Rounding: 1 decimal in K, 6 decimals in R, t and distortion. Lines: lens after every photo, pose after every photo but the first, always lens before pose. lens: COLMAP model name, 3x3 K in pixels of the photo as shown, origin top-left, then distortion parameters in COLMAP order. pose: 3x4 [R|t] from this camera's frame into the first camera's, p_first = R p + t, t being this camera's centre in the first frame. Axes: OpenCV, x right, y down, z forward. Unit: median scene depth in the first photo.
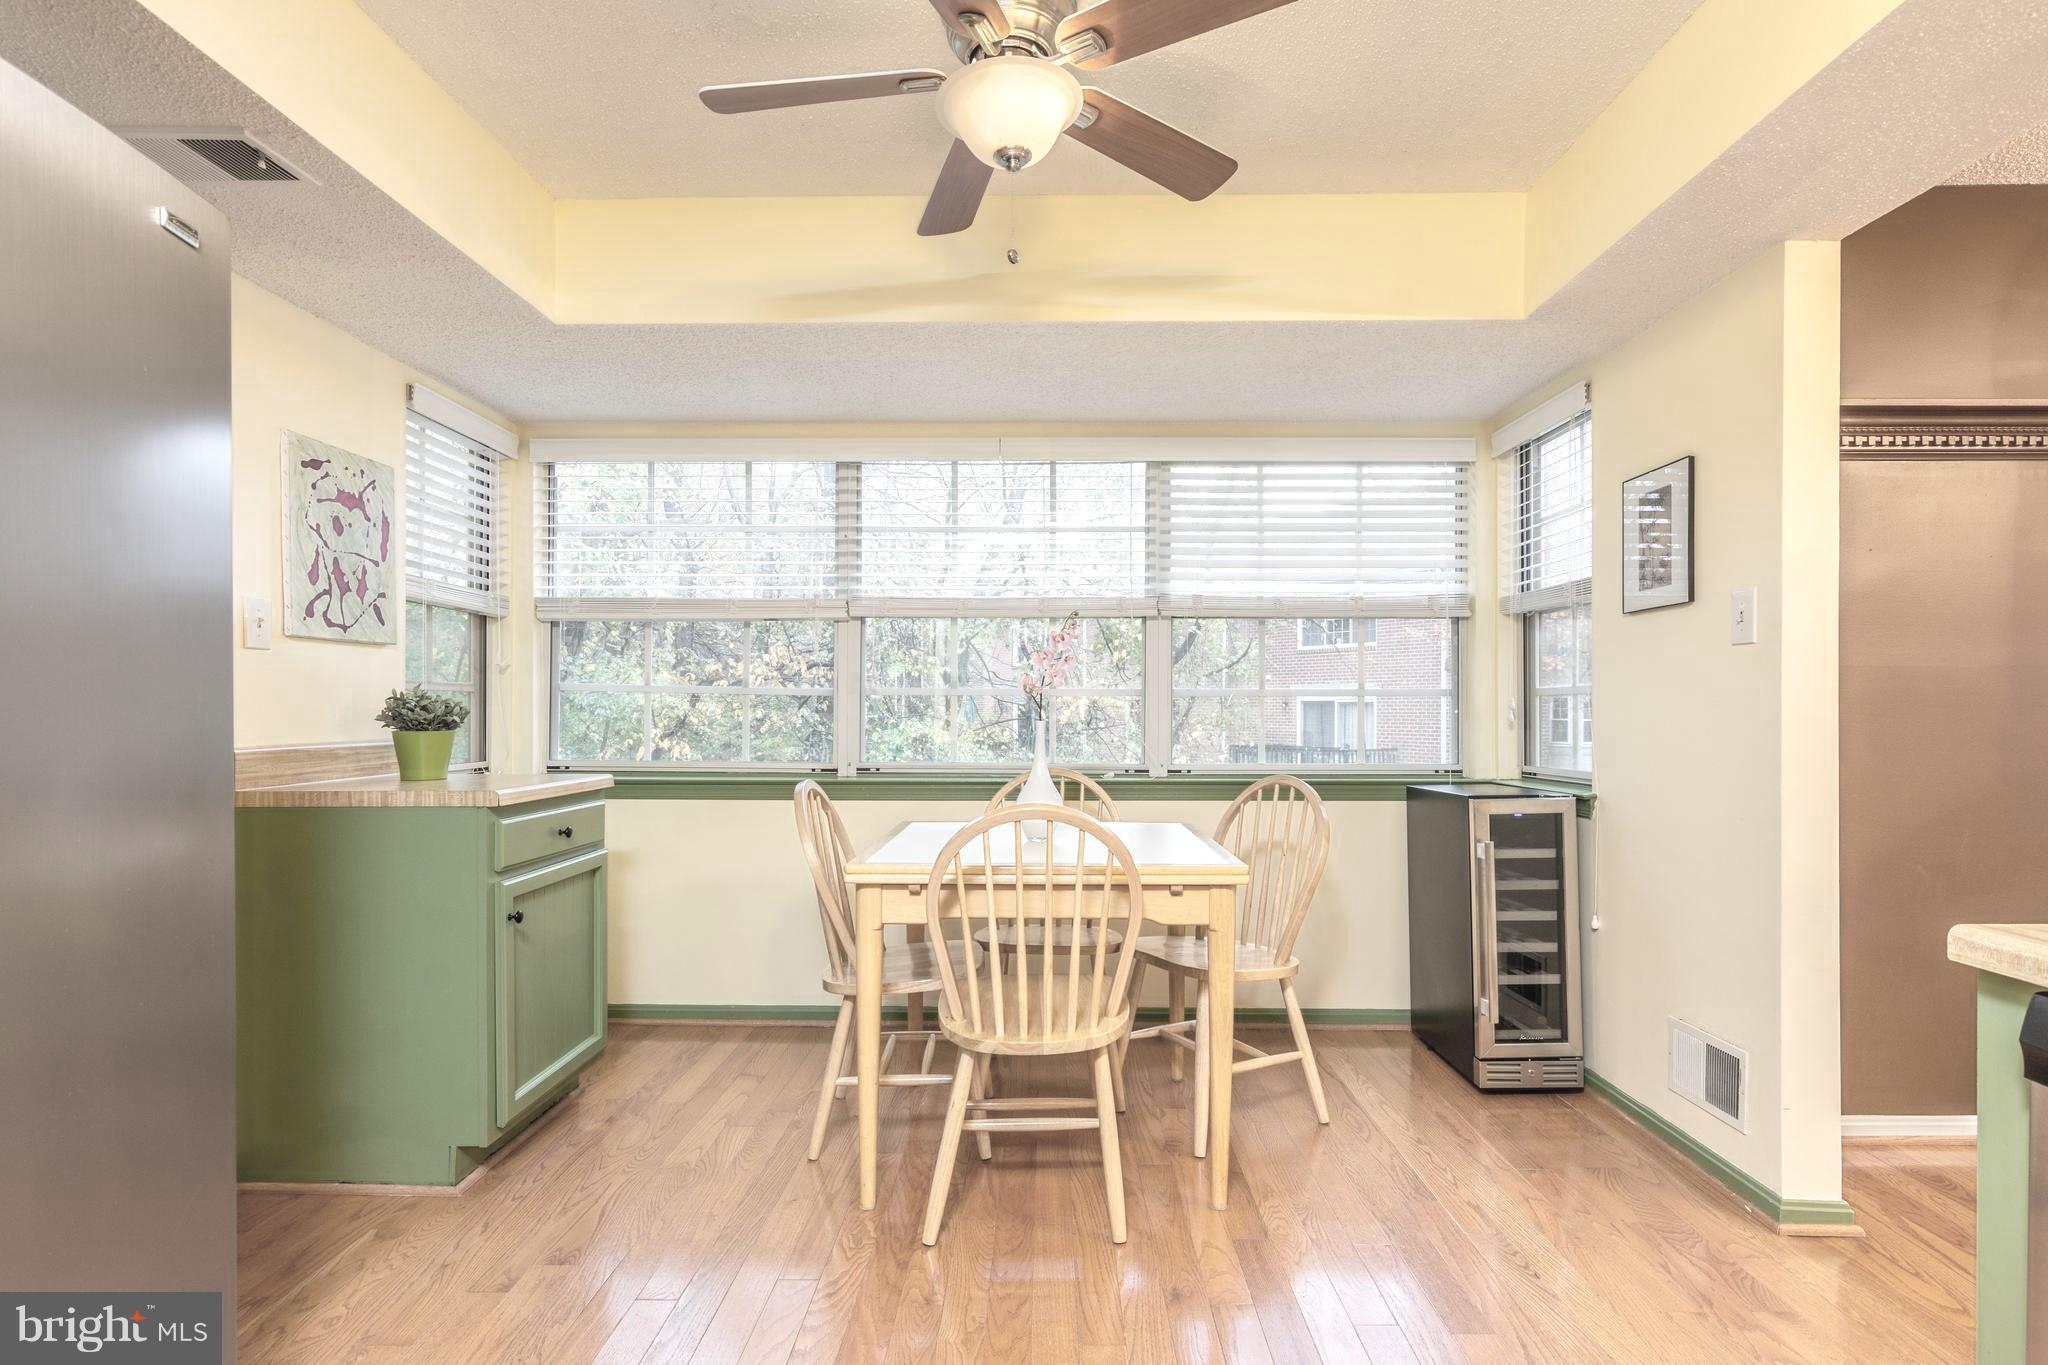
lens RADIAL K [[1023.7, 0, 1026.5], [0, 1023.7, 711.1], [0, 0, 1]] dist [0.000967, 0.000280]
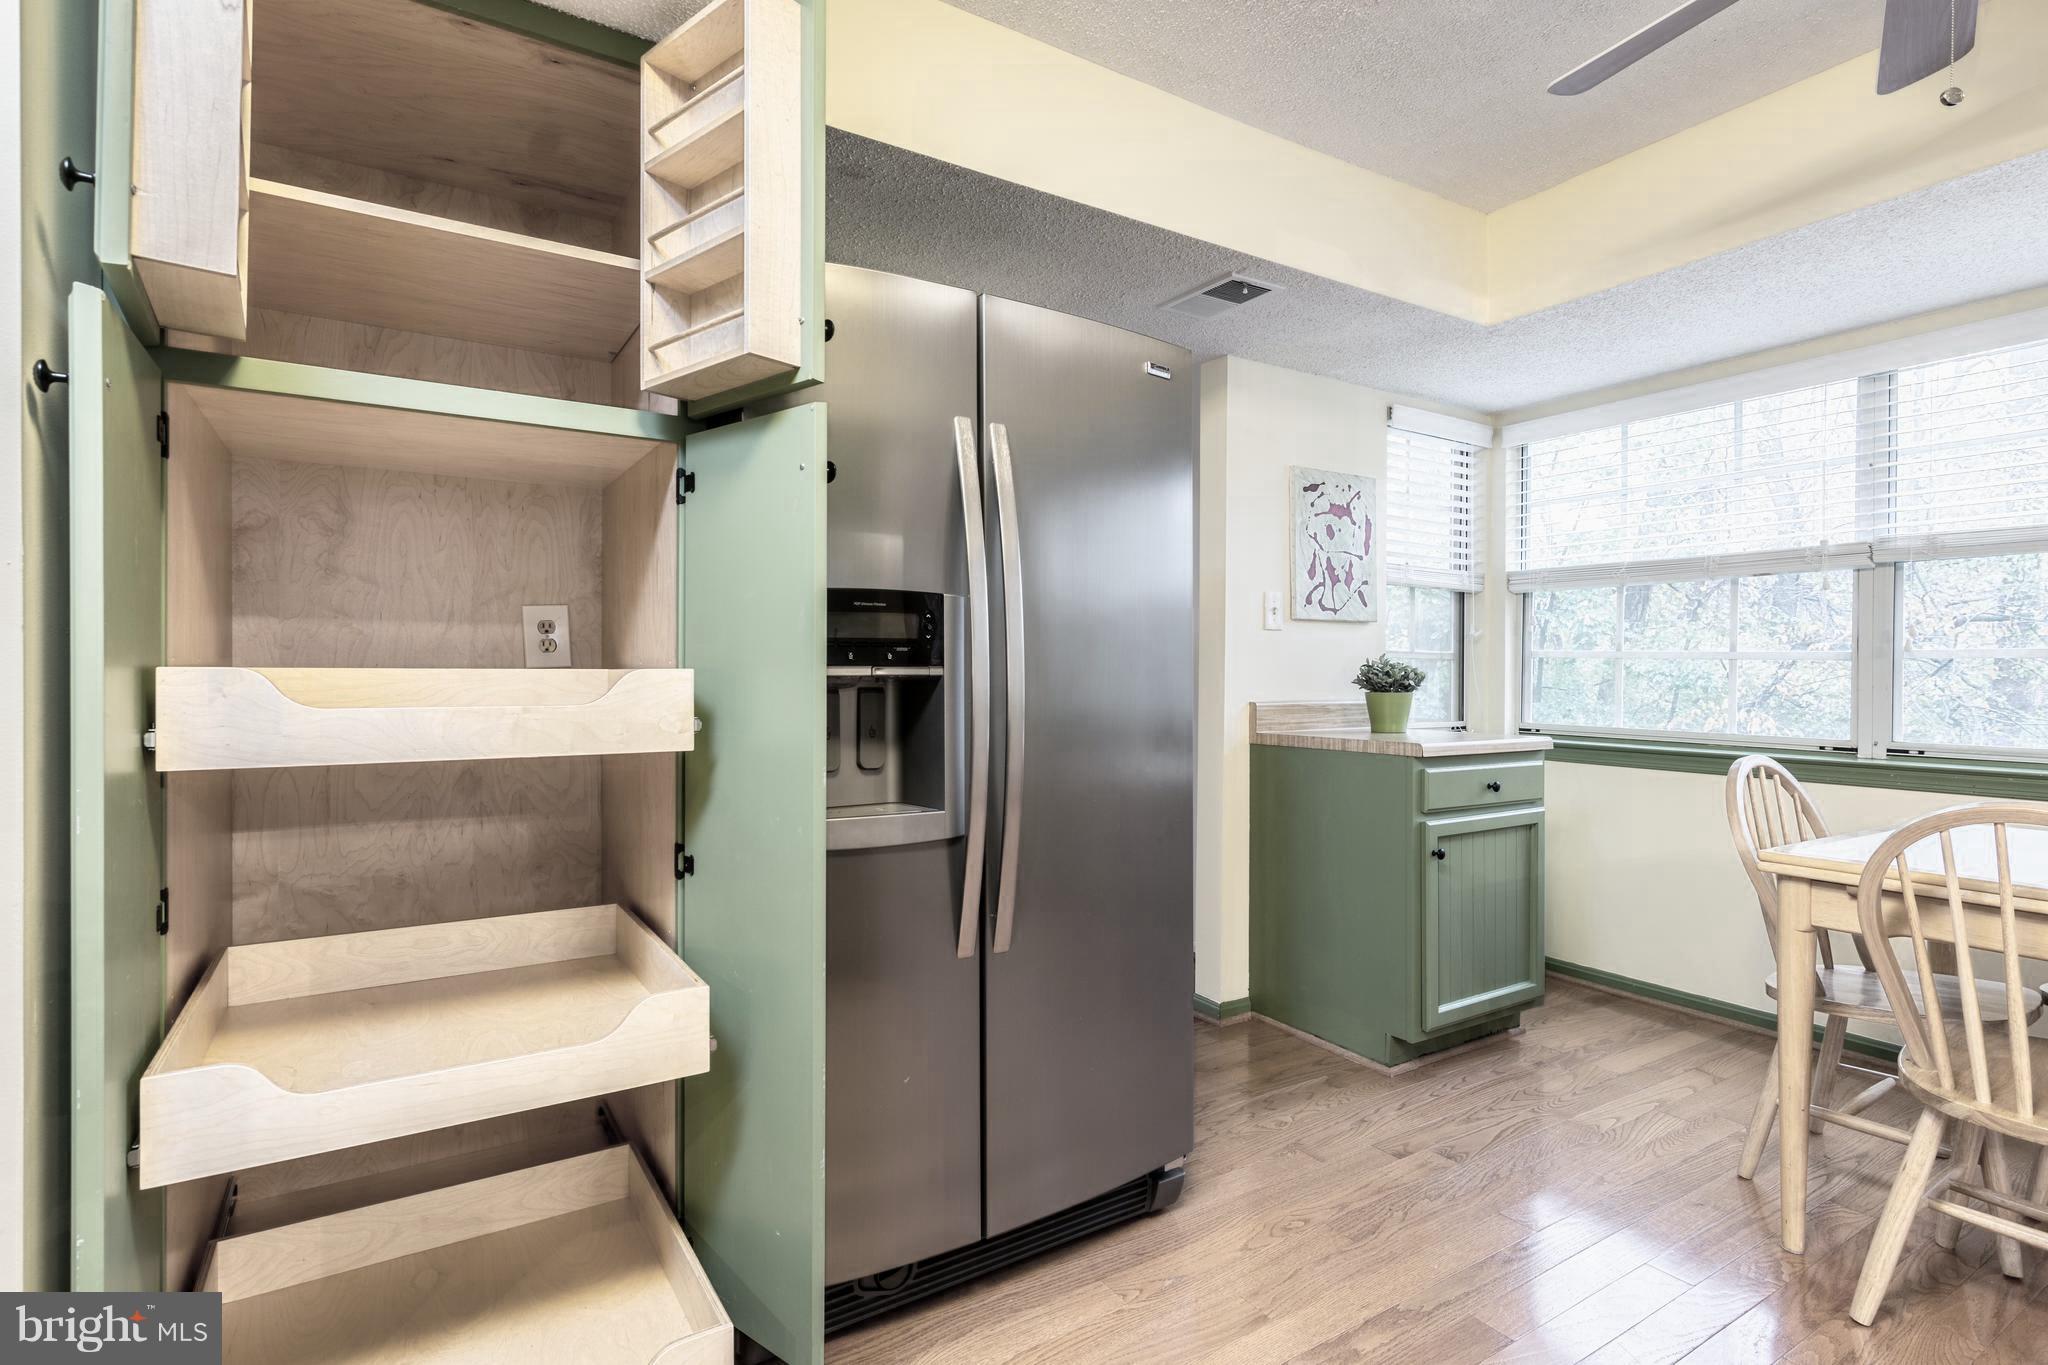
lens RADIAL K [[996.0, 0, 1022.2], [0, 996.0, 679.6], [0, 0, 1]] dist [0.000539, 0.000461]
pose [[0.544253, 0.007595, -0.838887, 0.169048], [-0.005388, 0.999970, 0.005557, 0.000018], [0.838904, 0.001496, 0.544277, -0.007302]]
